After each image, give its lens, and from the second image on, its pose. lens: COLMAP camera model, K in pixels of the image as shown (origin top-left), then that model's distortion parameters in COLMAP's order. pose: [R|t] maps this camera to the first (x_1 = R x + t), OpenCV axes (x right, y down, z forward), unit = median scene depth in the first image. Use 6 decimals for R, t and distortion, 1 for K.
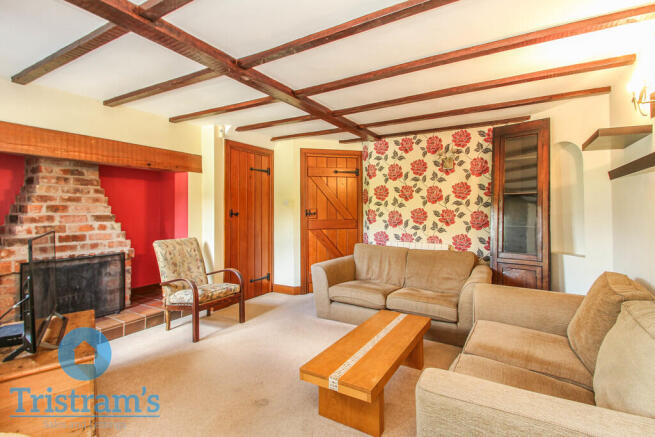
lens RADIAL K [[311.5, 0, 333.3], [0, 311.5, 205.3], [0, 0, 1]] dist [0.011777, -0.000335]
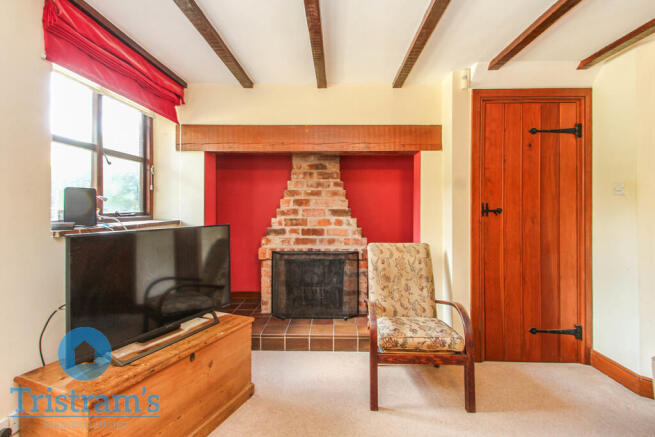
lens RADIAL K [[311.5, 0, 333.3], [0, 311.5, 205.3], [0, 0, 1]] dist [0.011777, -0.000335]
pose [[0.492917, 0.002443, -0.870073, 0.059047], [0.009691, 0.999919, 0.008298, 0.009882], [0.870022, -0.012522, 0.492853, 0.470405]]
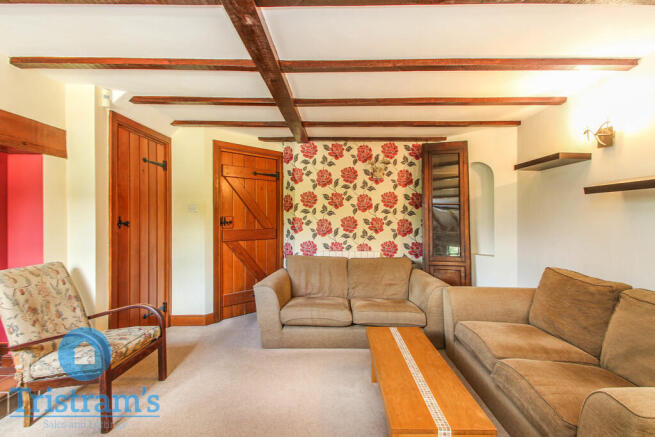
lens RADIAL K [[305.4, 0, 334.9], [0, 305.4, 219.2], [0, 0, 1]] dist [0.024798, -0.013460]
pose [[0.868823, 0.000427, 0.495123, -0.268149], [-0.009604, 0.999826, 0.015990, 0.003716], [-0.495030, -0.018648, 0.868676, 0.196883]]
